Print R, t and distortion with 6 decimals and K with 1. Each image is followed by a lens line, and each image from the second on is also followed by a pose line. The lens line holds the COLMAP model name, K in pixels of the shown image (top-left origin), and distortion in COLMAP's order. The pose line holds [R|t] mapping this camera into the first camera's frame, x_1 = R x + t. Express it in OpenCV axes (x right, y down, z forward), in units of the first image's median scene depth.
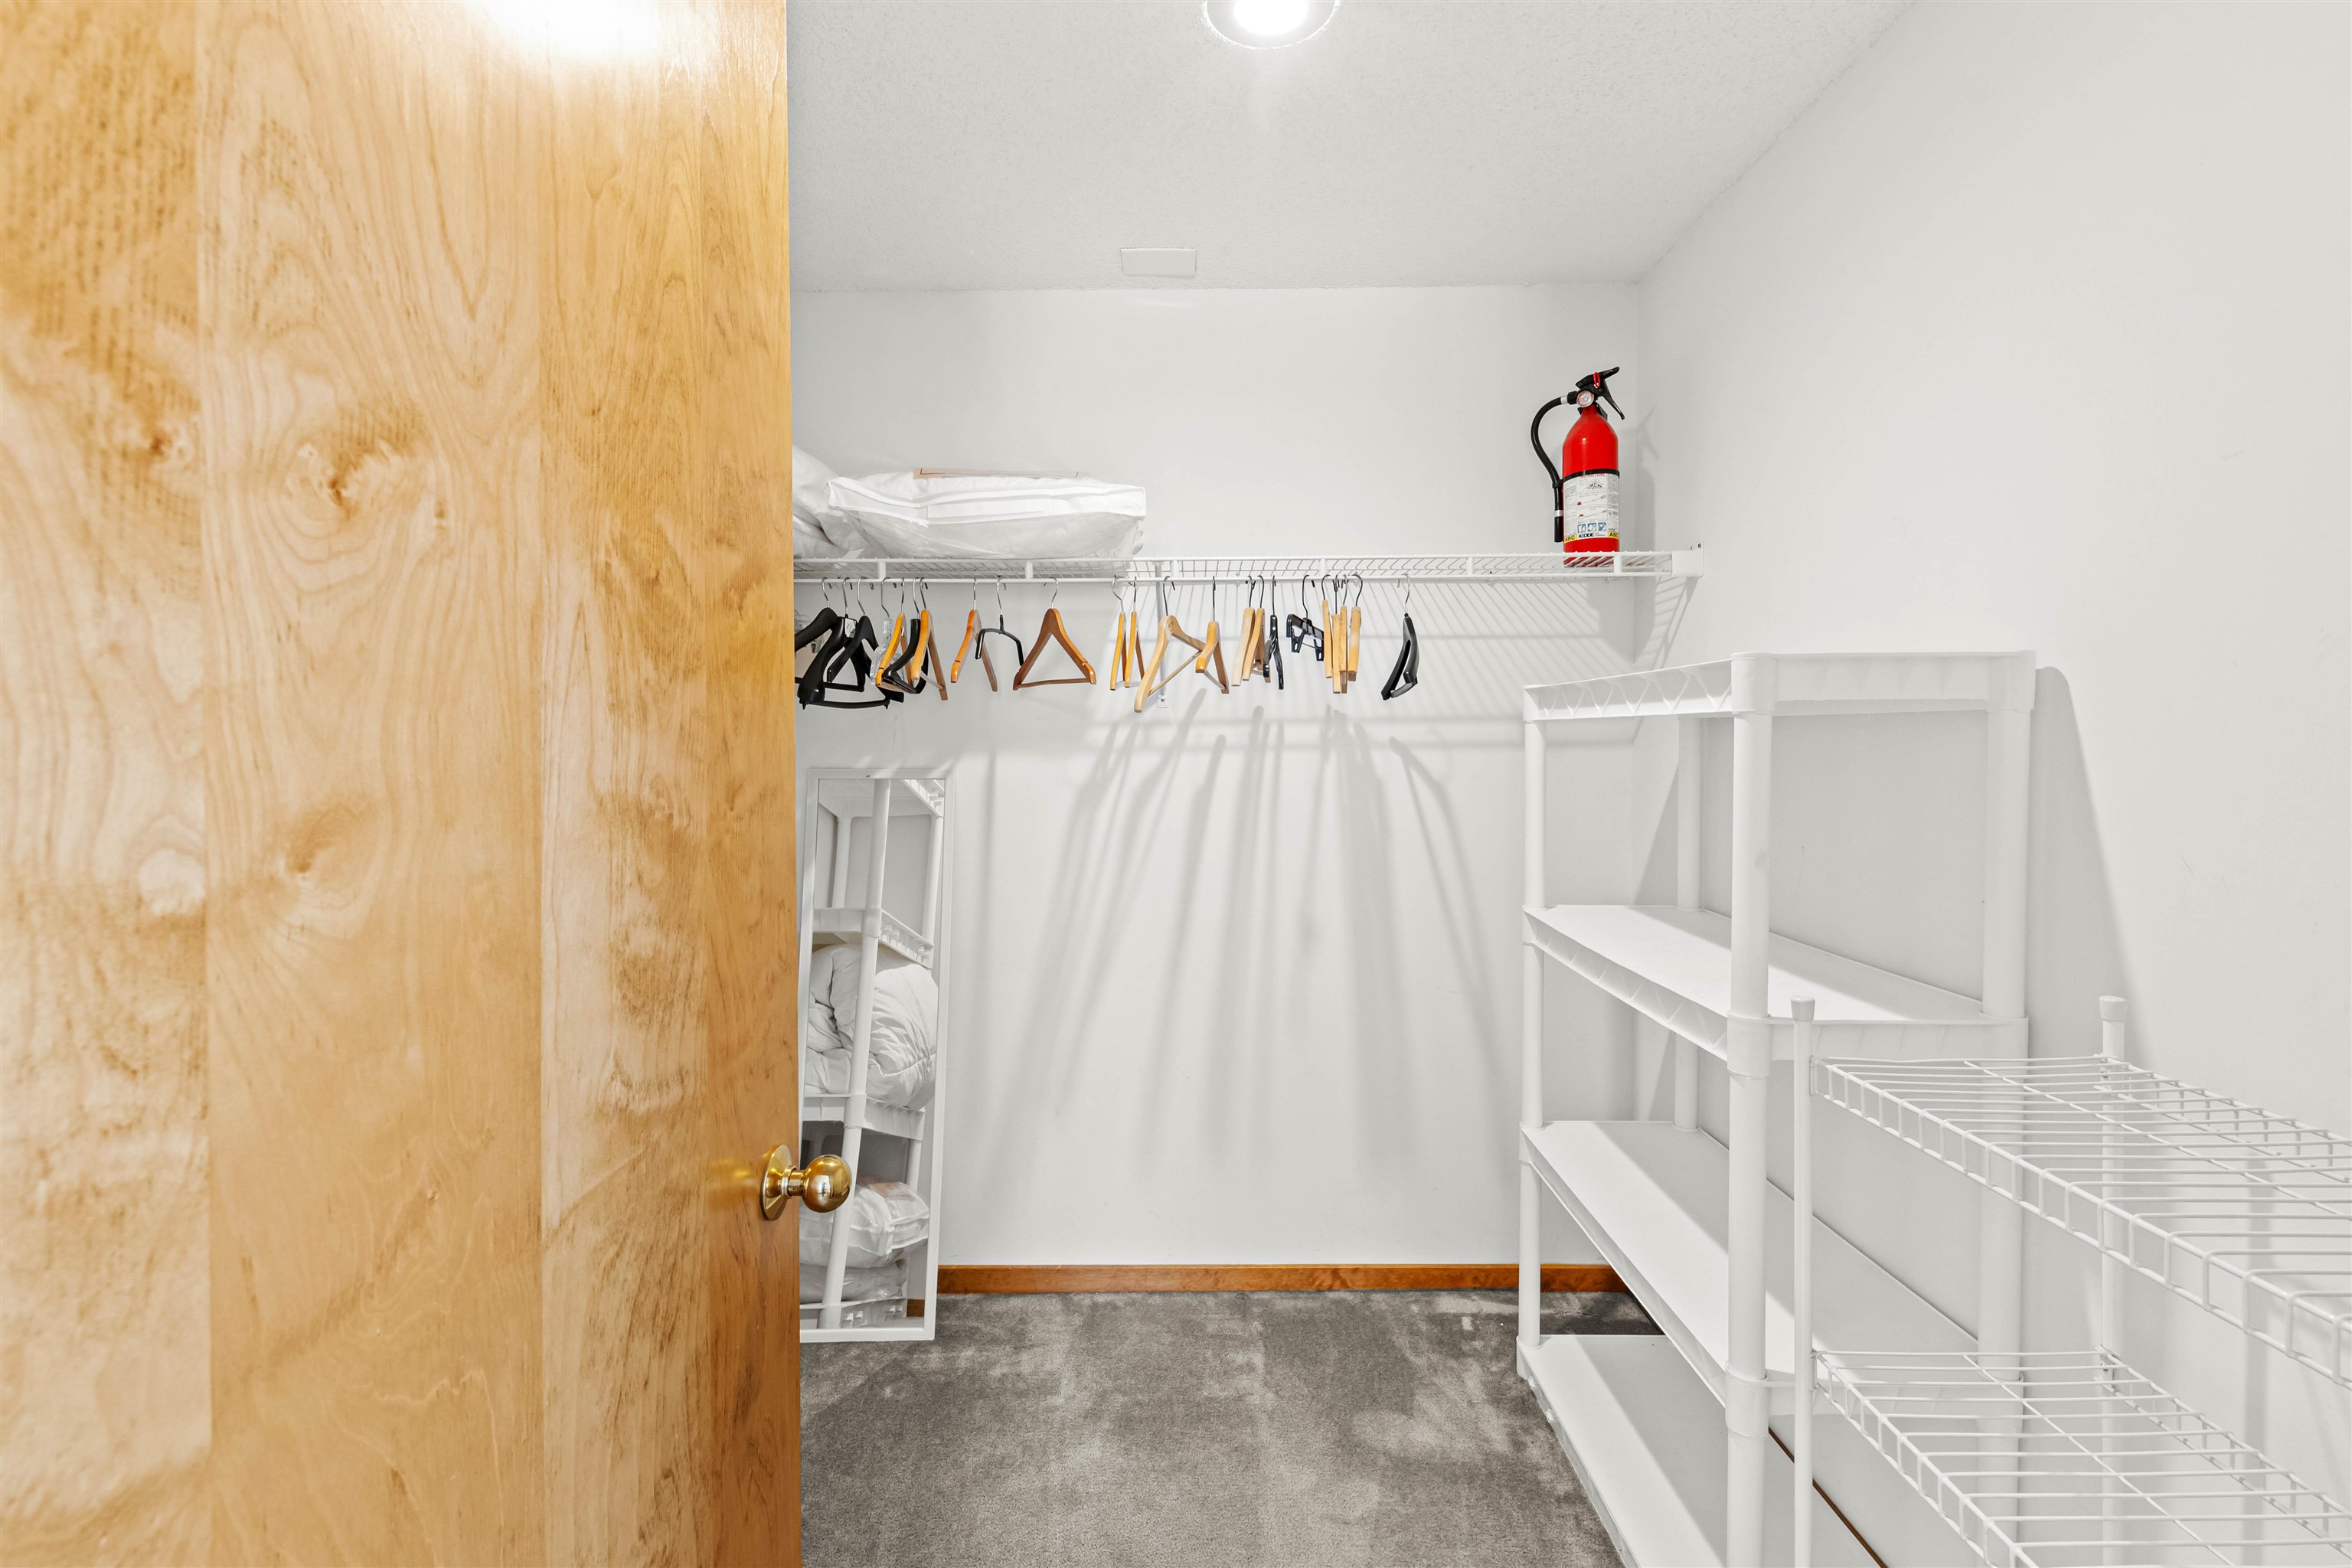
lens RADIAL K [[1028.7, 0, 1180.7], [0, 1028.7, 776.9], [0, 0, 1]] dist [0.005459, 0.000406]
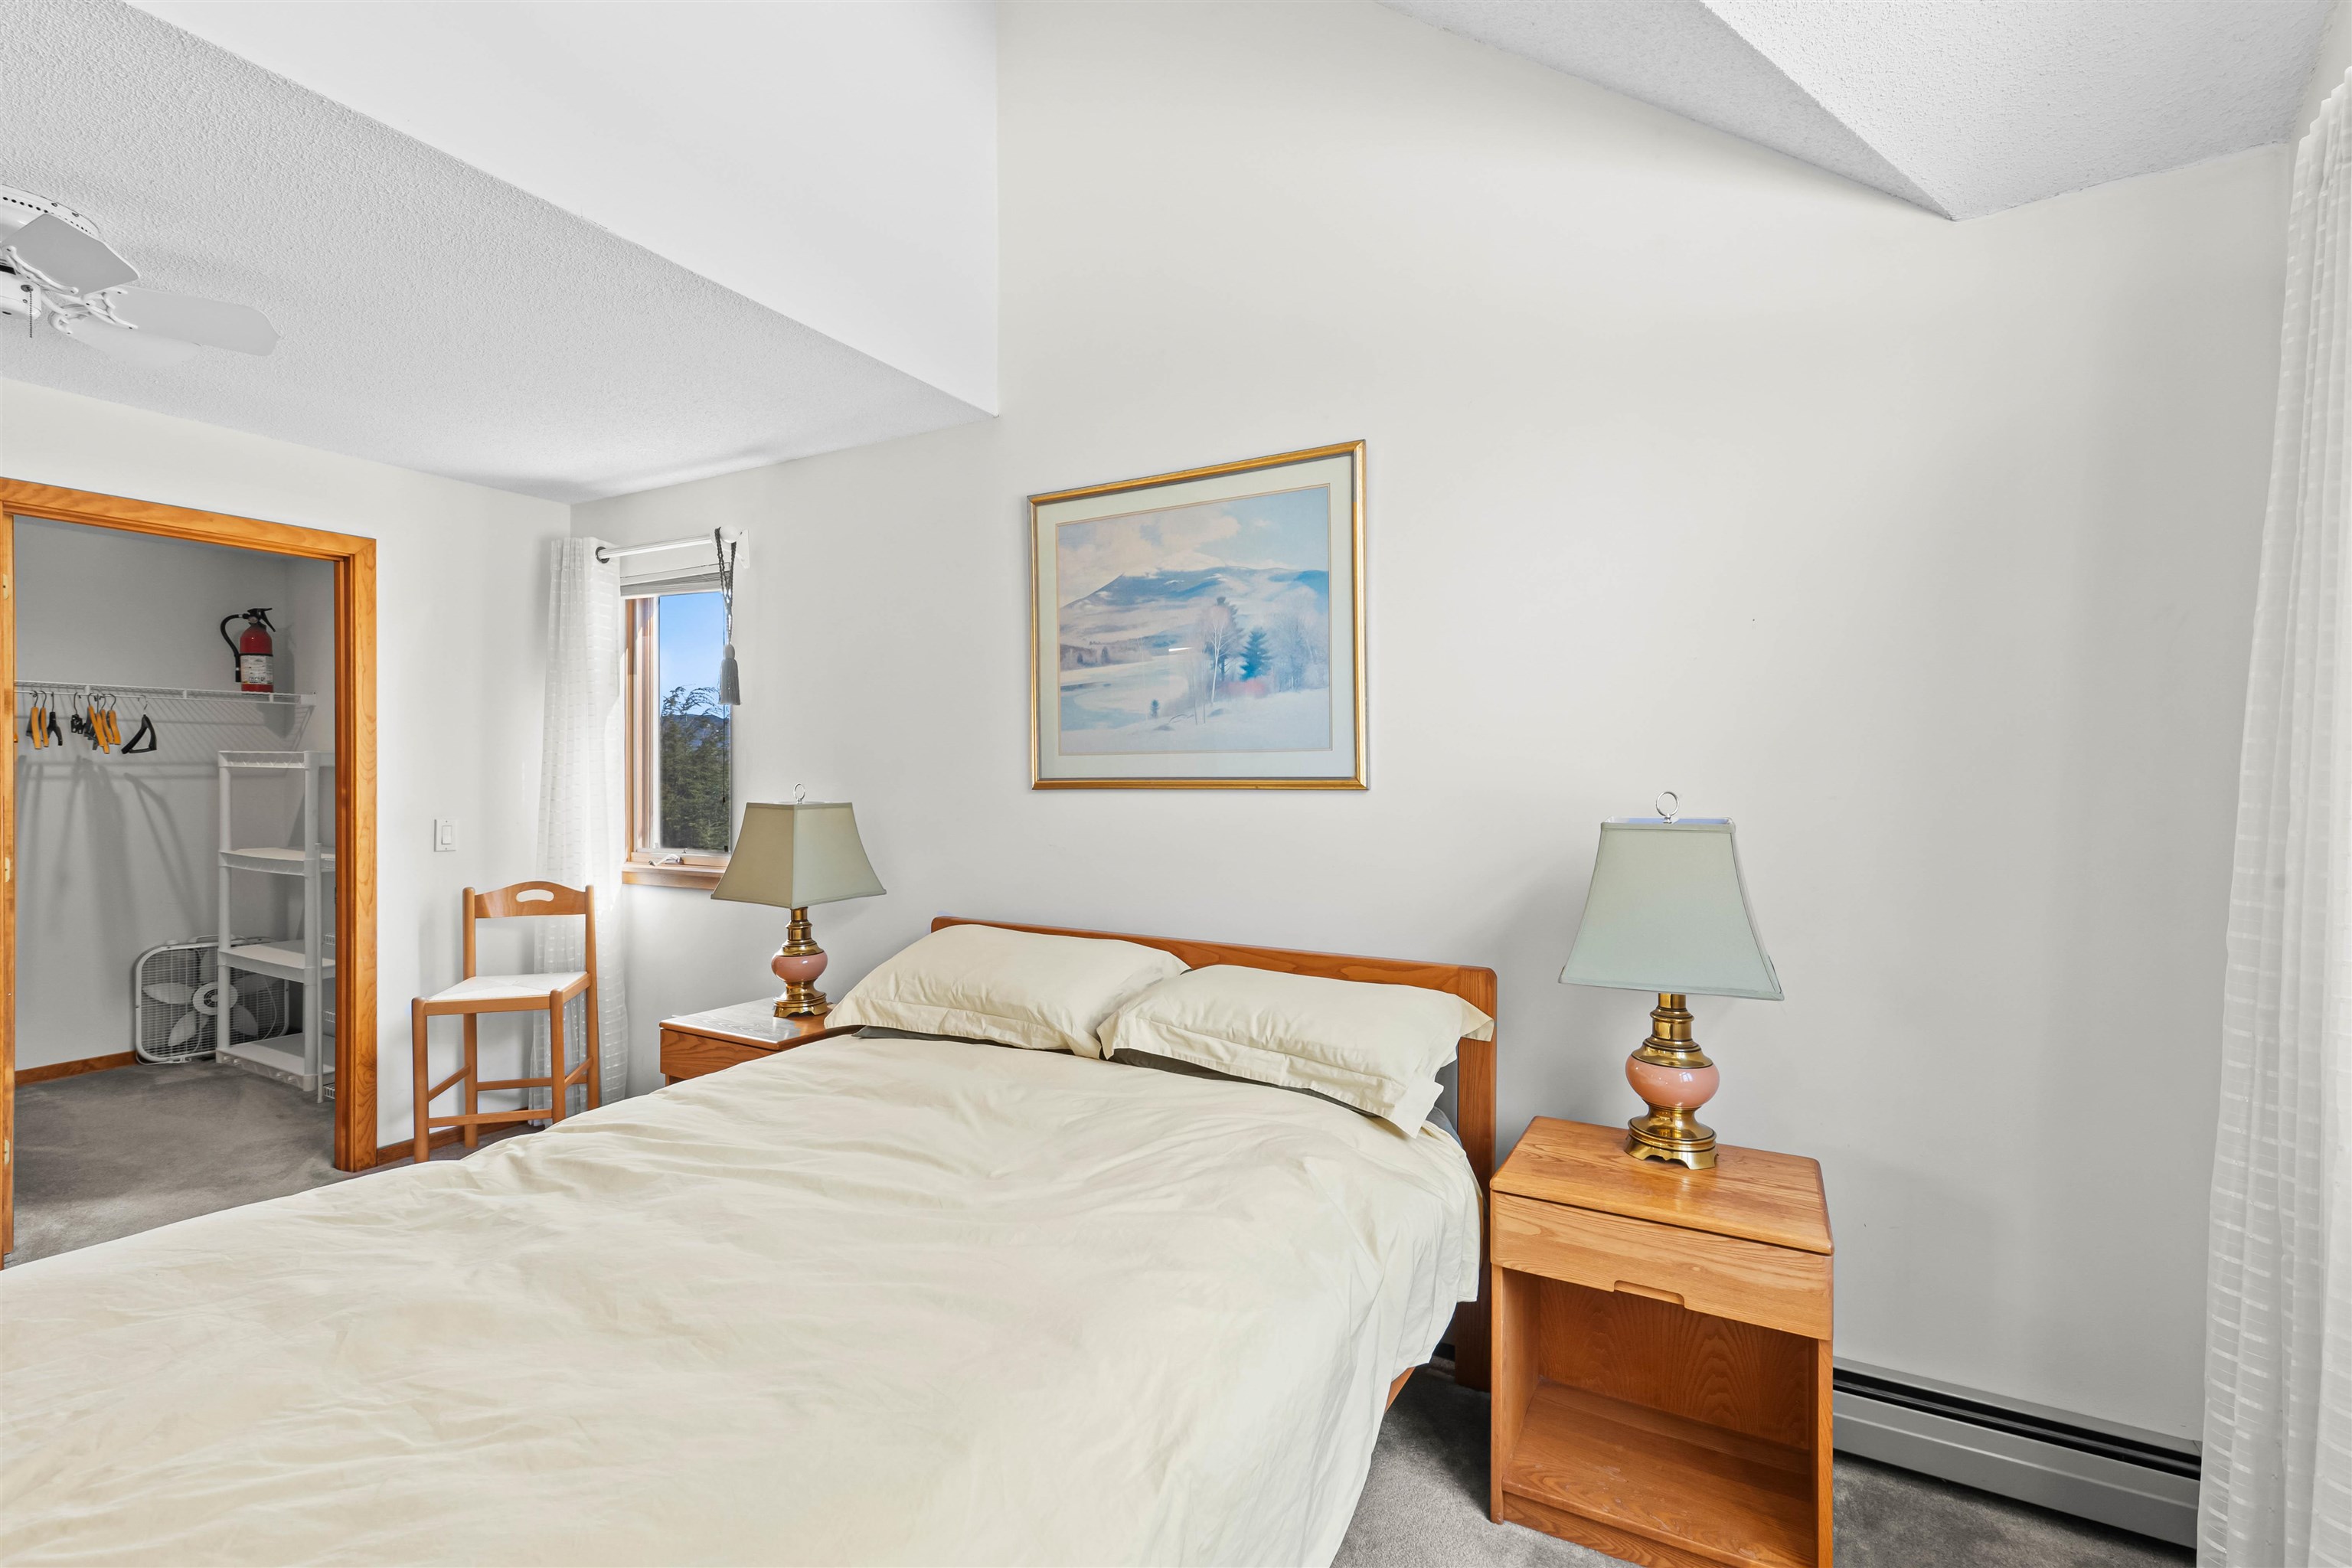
lens RADIAL K [[1028.7, 0, 1180.7], [0, 1028.7, 776.9], [0, 0, 1]] dist [0.005459, 0.000406]
pose [[0.464062, 0.002395, 0.885800, -0.628234], [0.023481, 0.999612, -0.015004, 0.046232], [-0.885492, 0.027762, 0.463825, -1.730804]]
